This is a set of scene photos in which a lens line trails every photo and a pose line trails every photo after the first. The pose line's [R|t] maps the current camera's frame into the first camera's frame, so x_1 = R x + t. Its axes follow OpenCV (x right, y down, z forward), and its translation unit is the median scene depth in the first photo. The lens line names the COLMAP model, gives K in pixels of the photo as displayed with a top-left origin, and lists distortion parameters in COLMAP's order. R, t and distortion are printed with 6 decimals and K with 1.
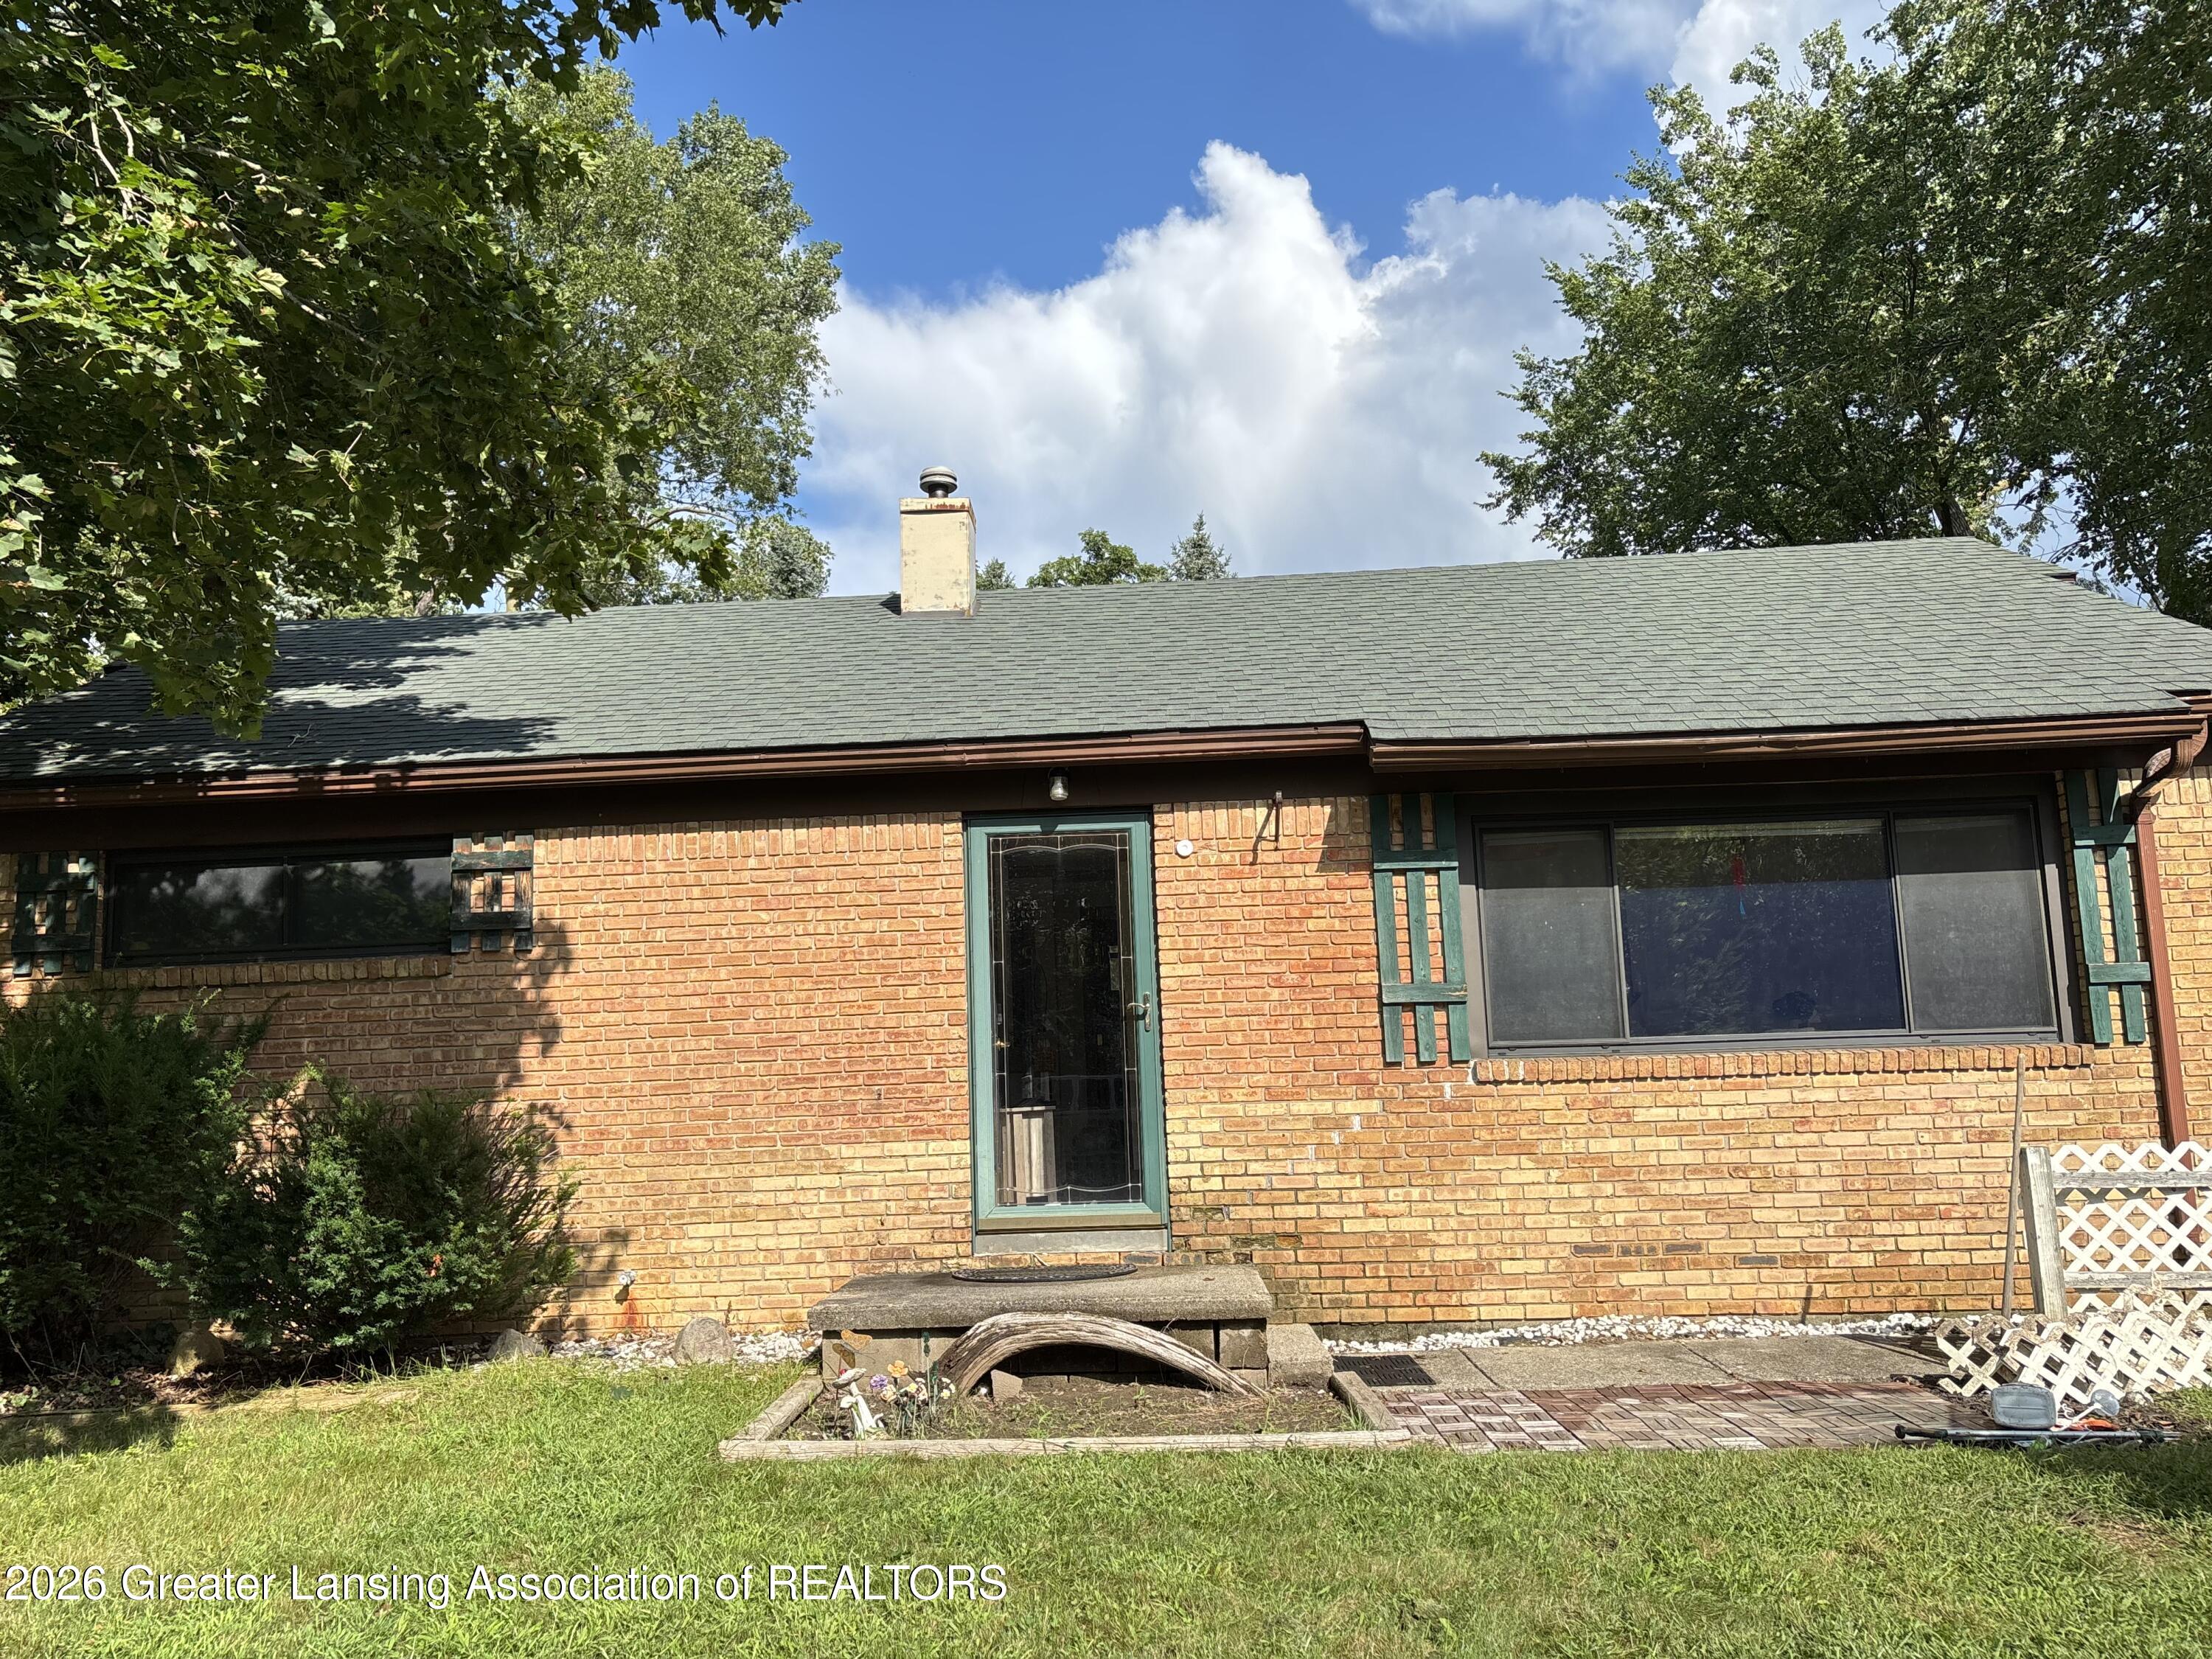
lens RADIAL K [[1657.6, 0, 1096.6], [0, 1657.6, 841.5], [0, 0, 1]] dist [0.097799, -0.091428]
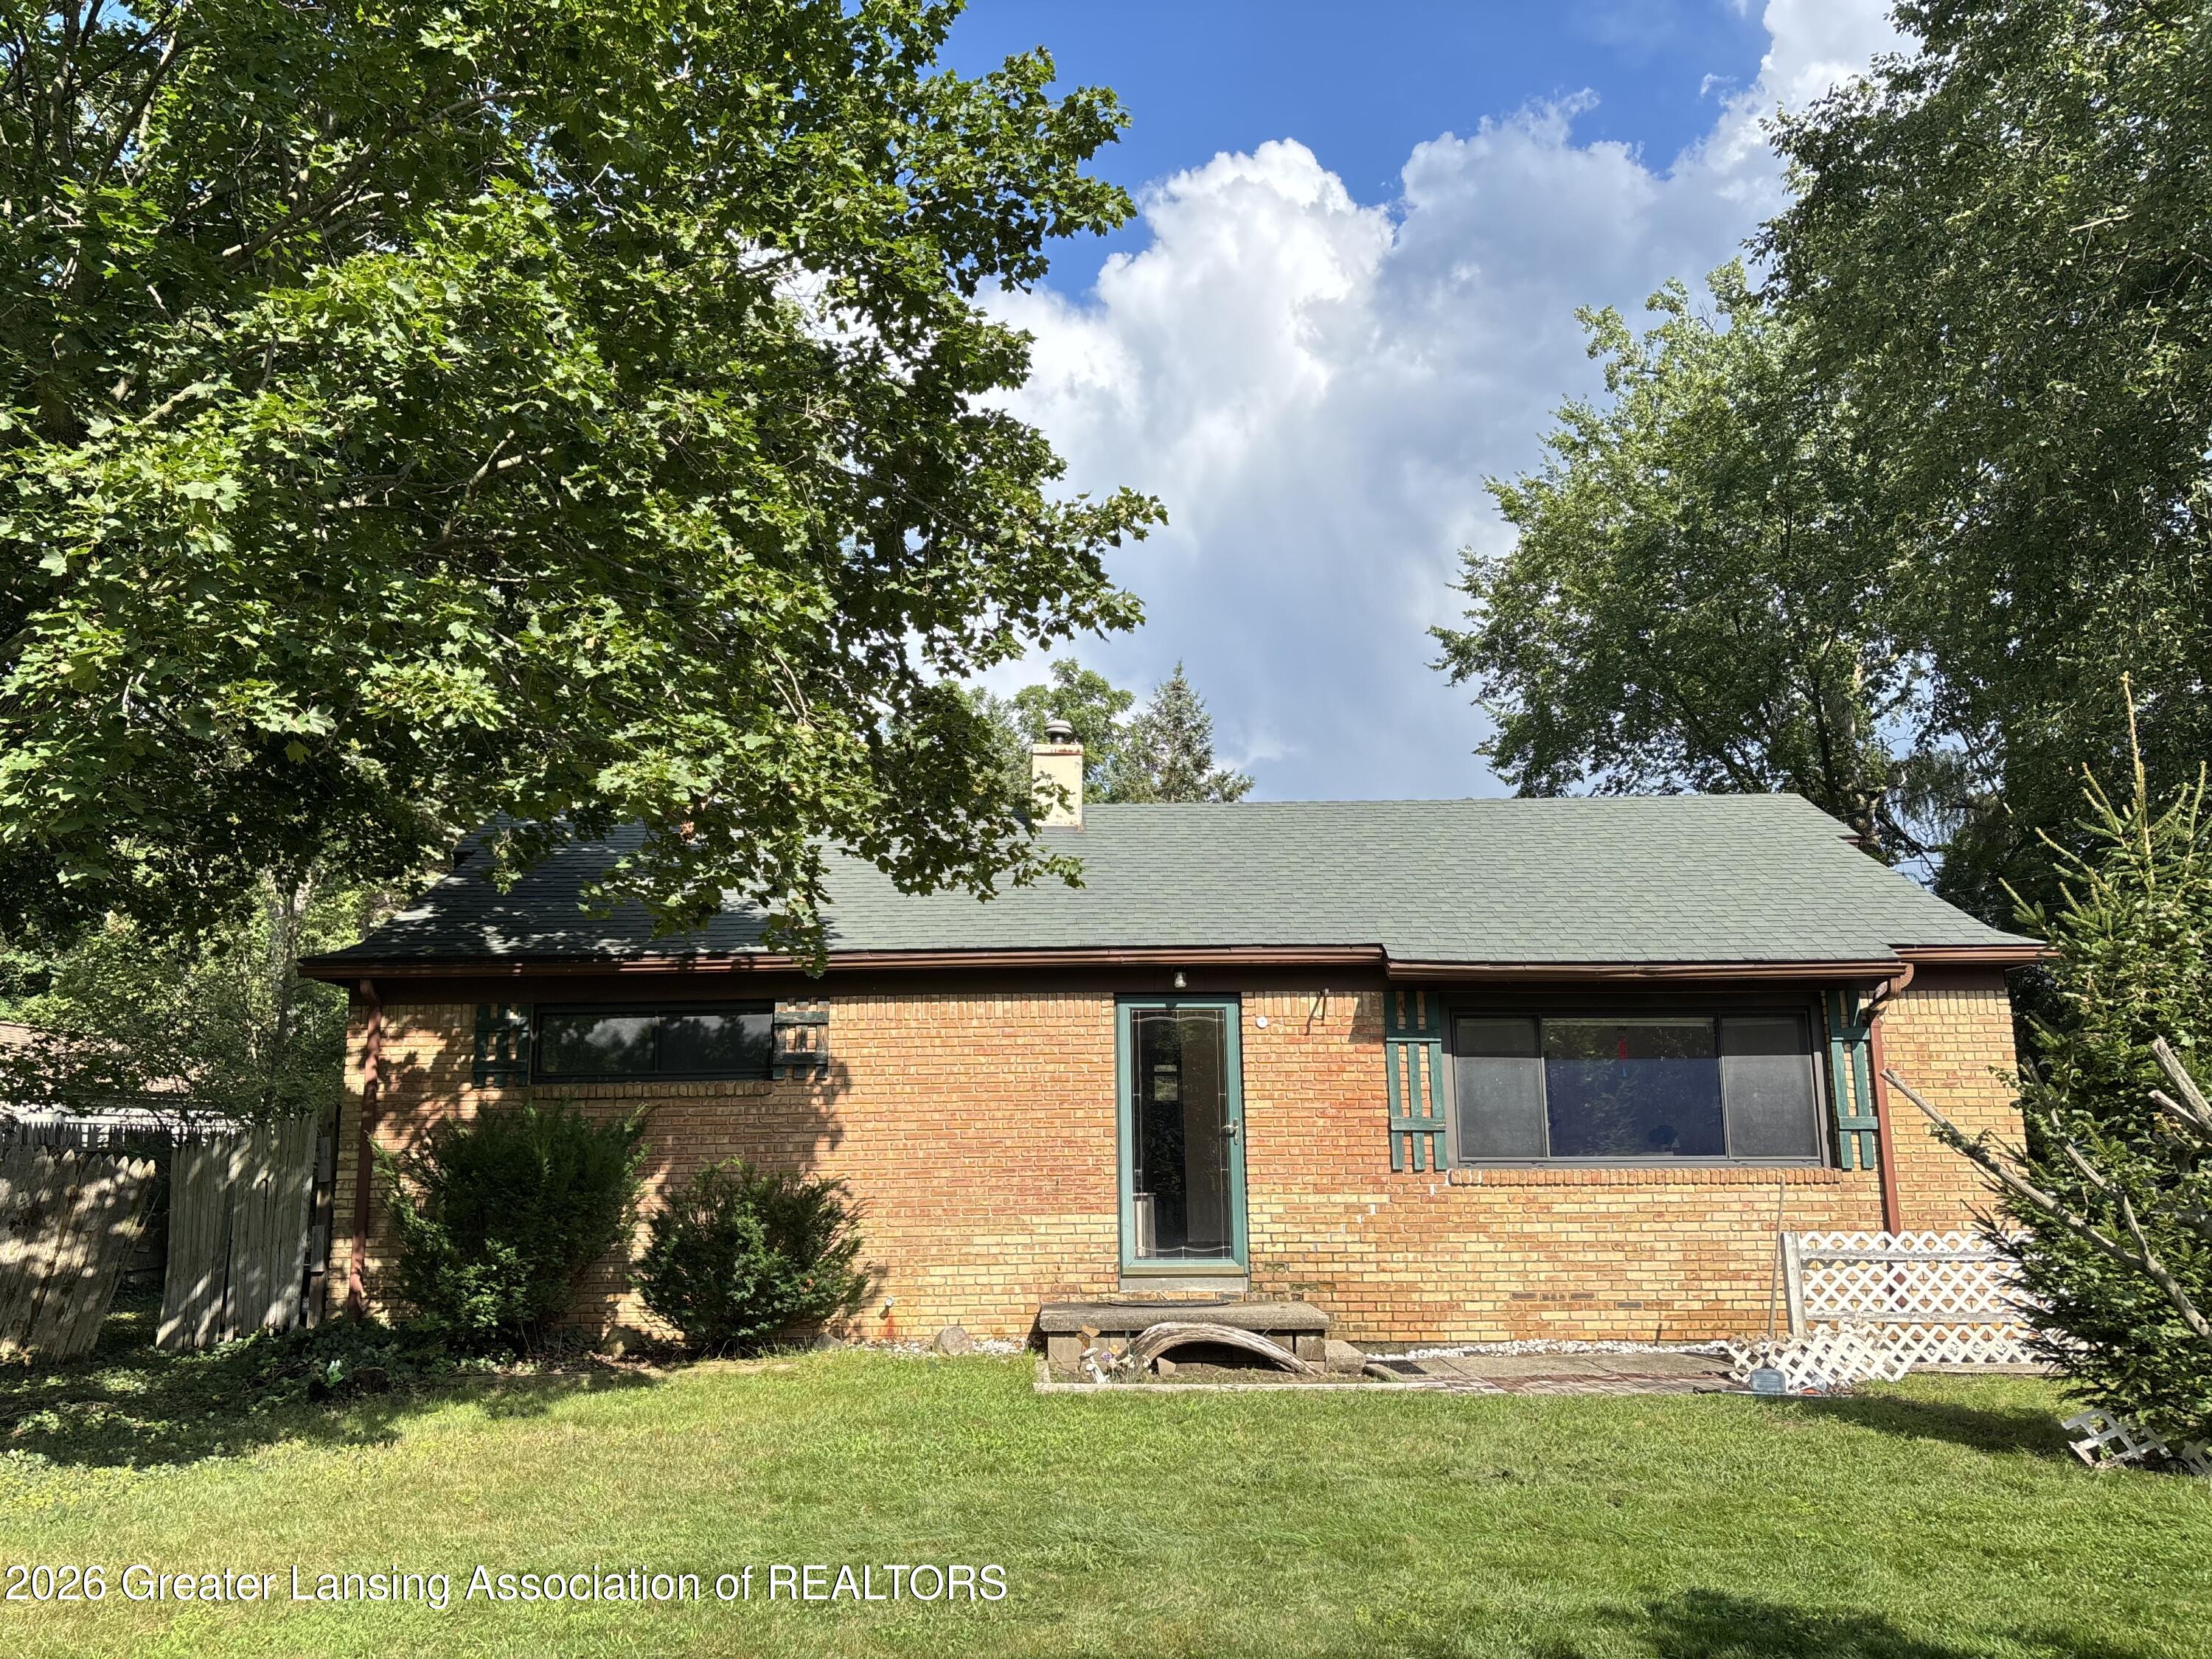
lens RADIAL K [[1674.3, 0, 1099.7], [0, 1674.3, 839.5], [0, 0, 1]] dist [0.120752, -0.179720]
pose [[0.998500, 0.031780, 0.044595, -0.172919], [-0.029575, 0.998348, -0.049250, -0.085141], [-0.046086, 0.047858, 0.997790, -0.544973]]
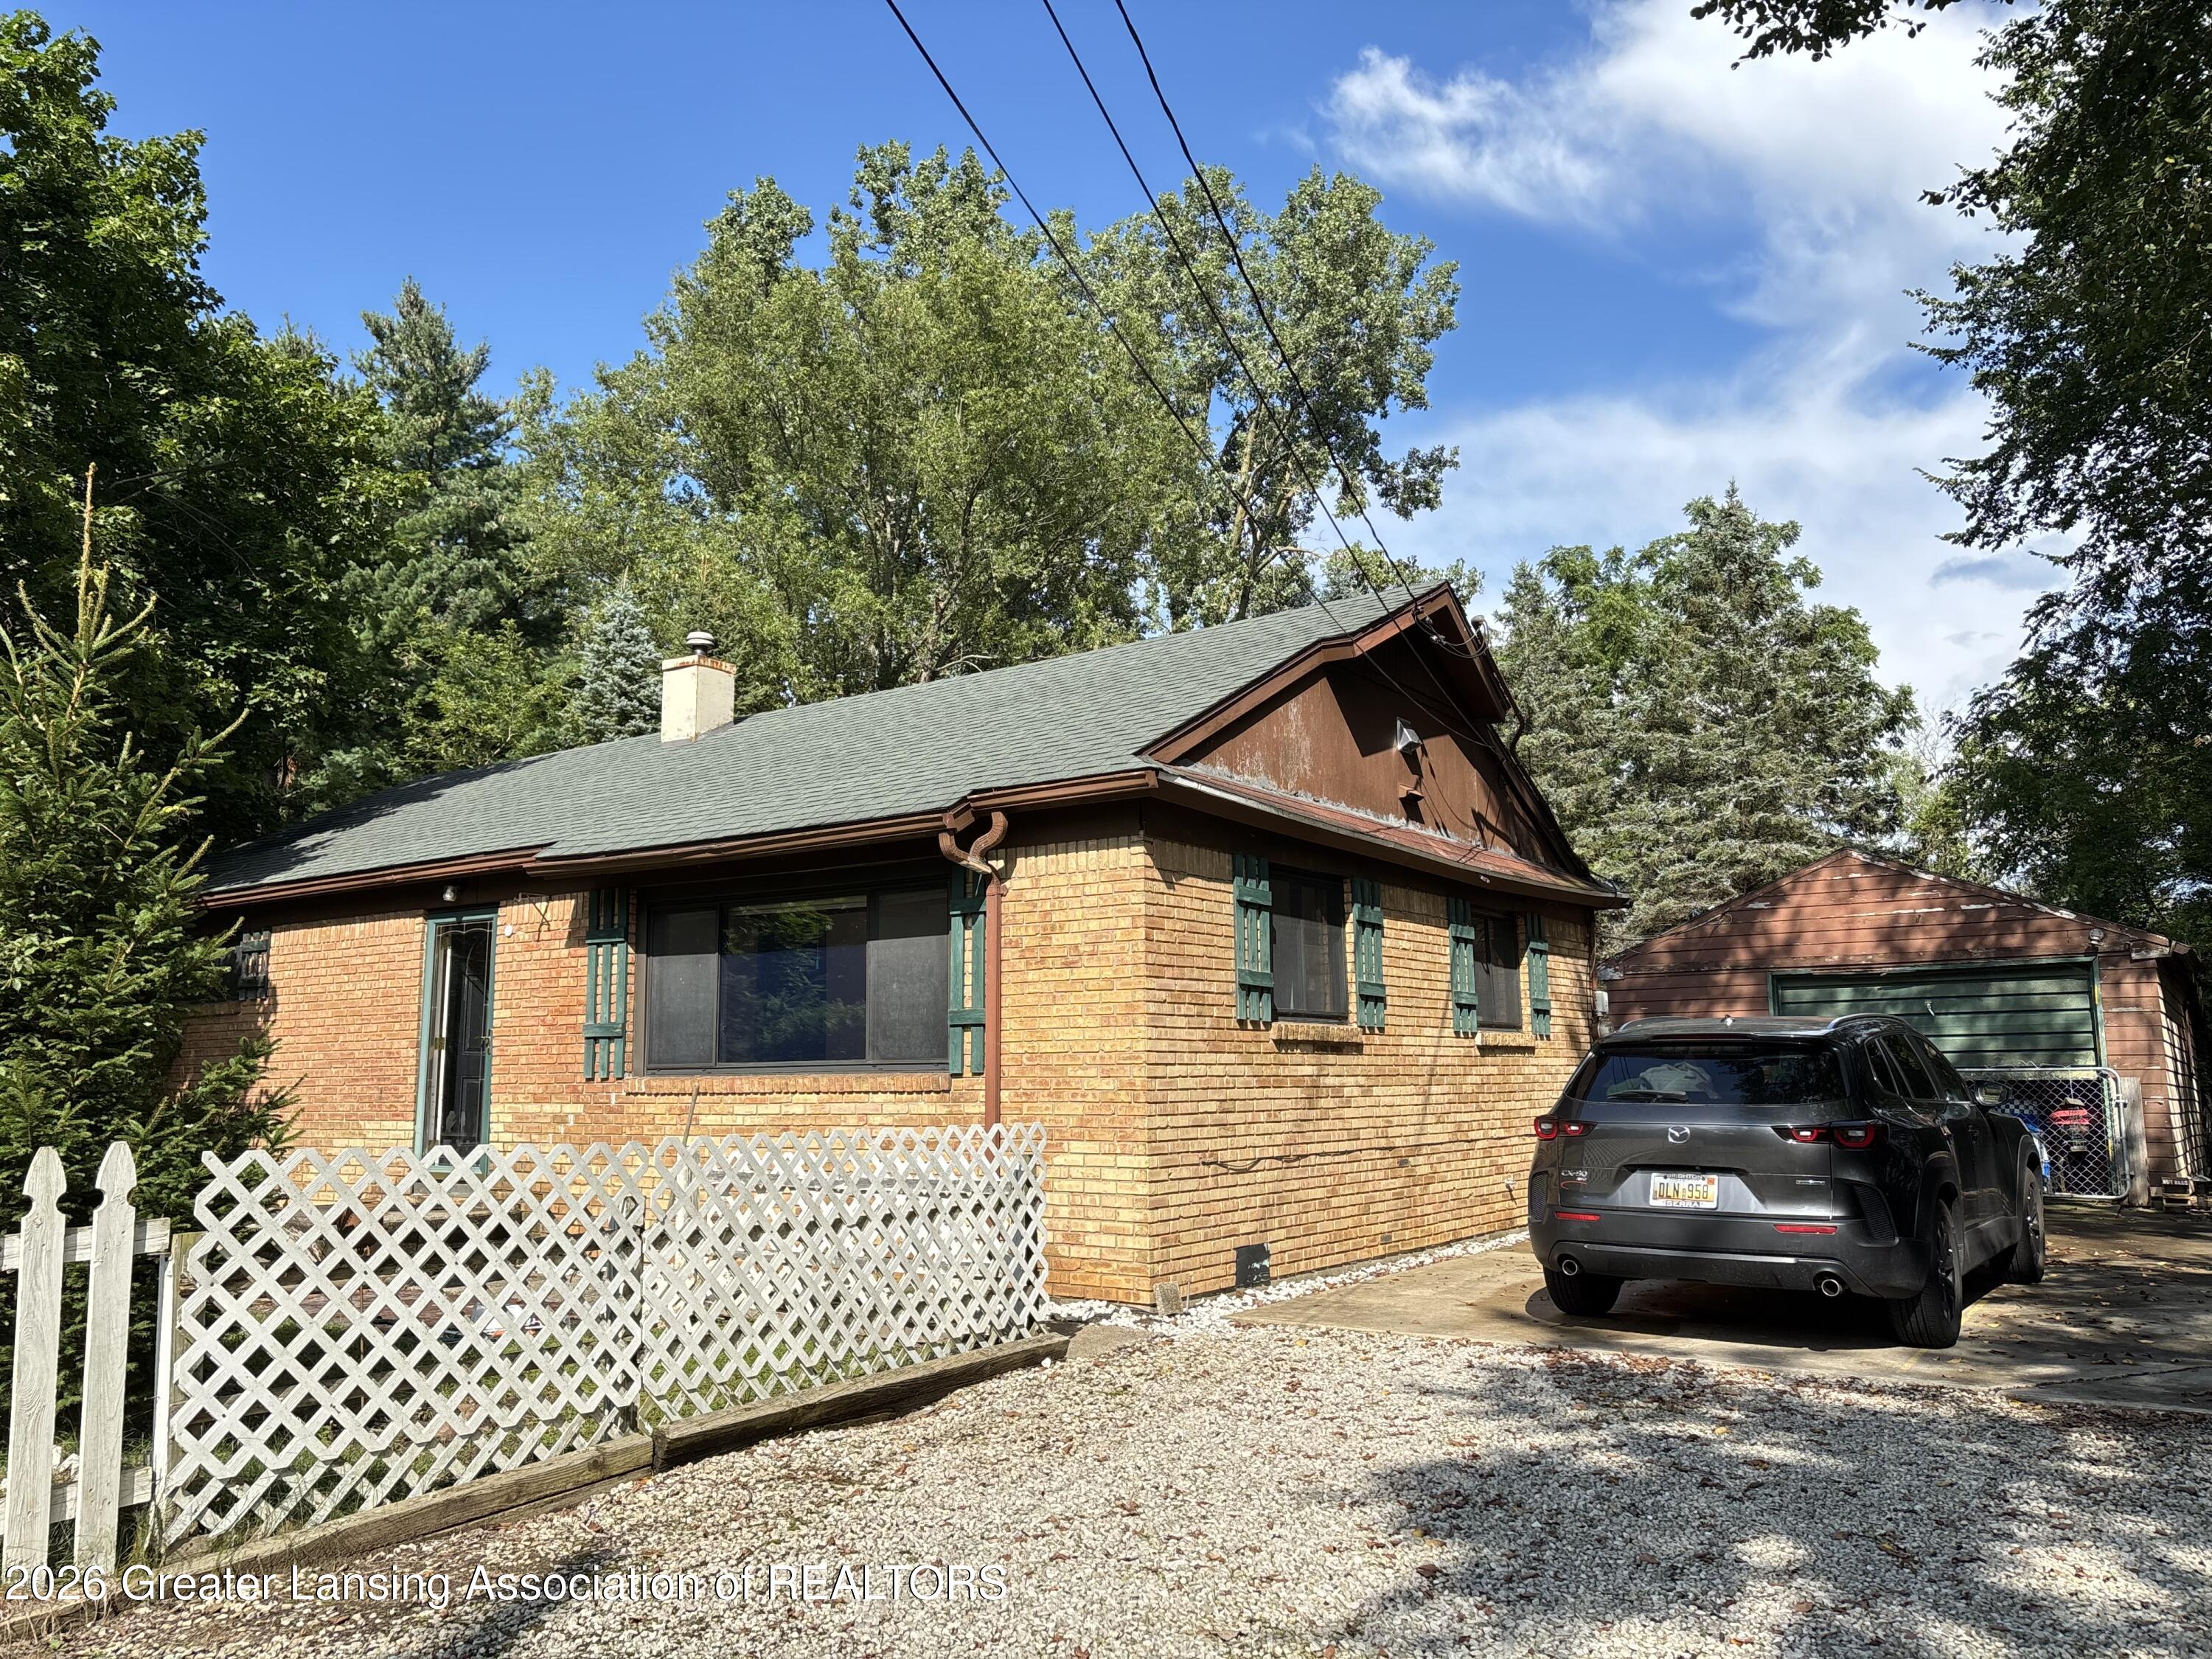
lens RADIAL K [[1730.4, 0, 1106.0], [0, 1730.4, 829.5], [0, 0, 1]] dist [0.056818, -0.000927]
pose [[0.825699, -0.053099, -0.561606, 1.395985], [0.053846, 0.998433, -0.015233, -0.034729], [0.561535, -0.017662, 0.827264, 0.010773]]
